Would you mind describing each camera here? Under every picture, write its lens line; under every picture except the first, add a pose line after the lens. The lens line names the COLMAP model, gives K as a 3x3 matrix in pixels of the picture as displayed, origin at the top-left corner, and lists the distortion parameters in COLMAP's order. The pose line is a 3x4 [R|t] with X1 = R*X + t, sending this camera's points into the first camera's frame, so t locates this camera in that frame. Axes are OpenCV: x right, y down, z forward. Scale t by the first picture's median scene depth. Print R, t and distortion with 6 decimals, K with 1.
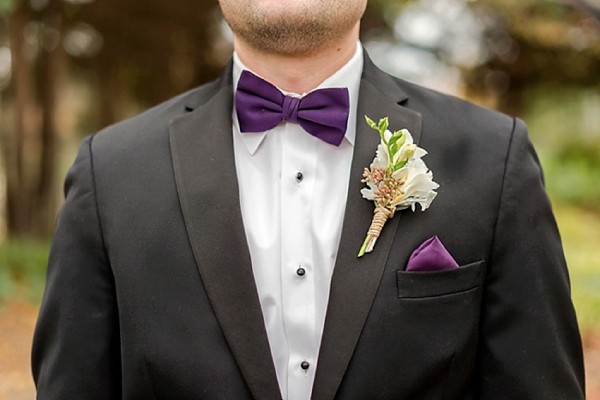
lens RADIAL K [[856.9, 0, 301.7], [0, 856.9, 203.7], [0, 0, 1]] dist [0.025716, 0.000000]
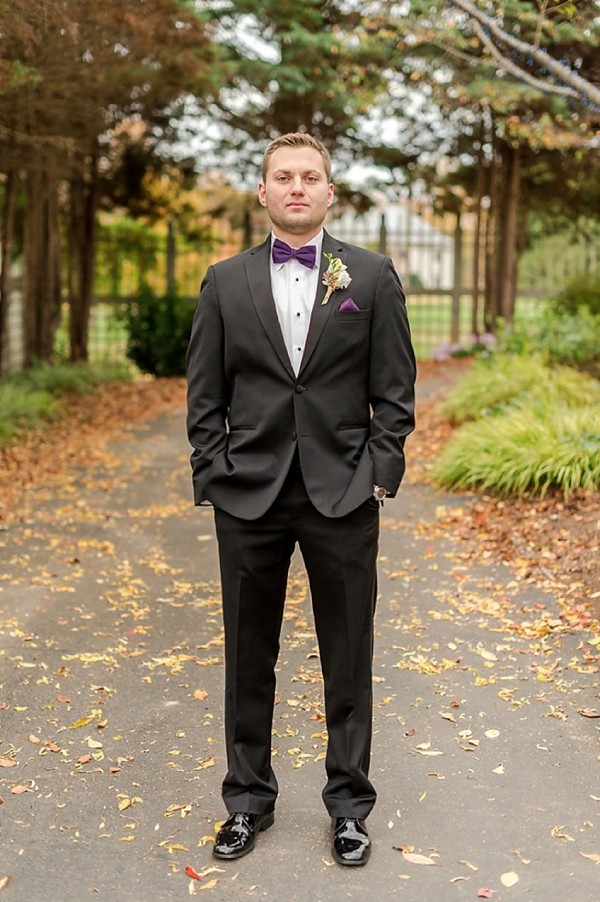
lens RADIAL K [[1288.3, 0, 291.0], [0, 1288.3, 449.2], [0, 0, 1]] dist [0.025716, 0.000000]
pose [[0.994205, 0.010825, 0.106953, -0.440281], [0.000759, 0.994185, -0.107682, 0.913067], [-0.107497, 0.107140, 0.988416, -2.827057]]
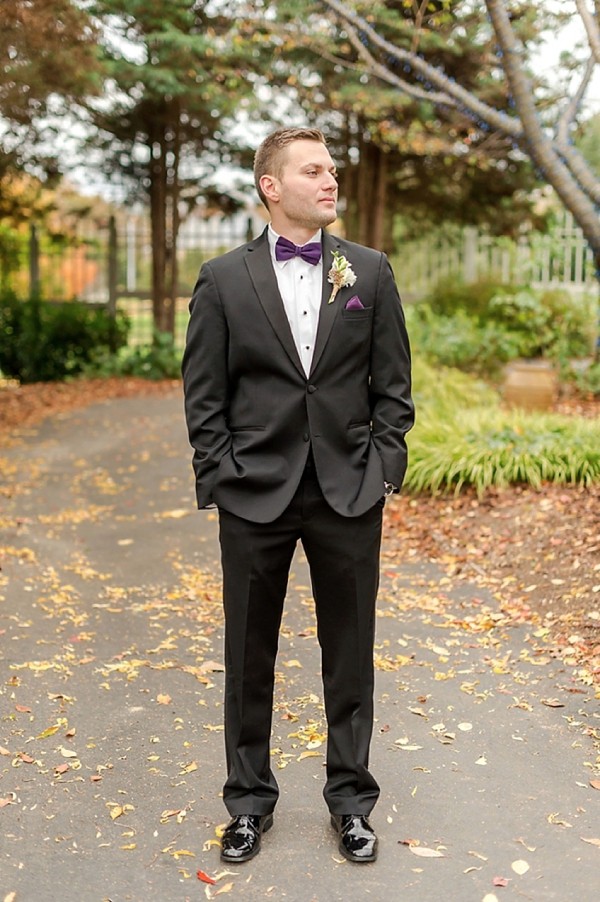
lens RADIAL K [[1288.3, 0, 291.4], [0, 1288.3, 455.1], [0, 0, 1]] dist [0.025716, 0.000000]
pose [[0.974675, -0.003544, 0.223599, -0.916988], [0.027612, 0.994130, -0.104608, 0.921226], [-0.221915, 0.108133, 0.969052, -2.731813]]
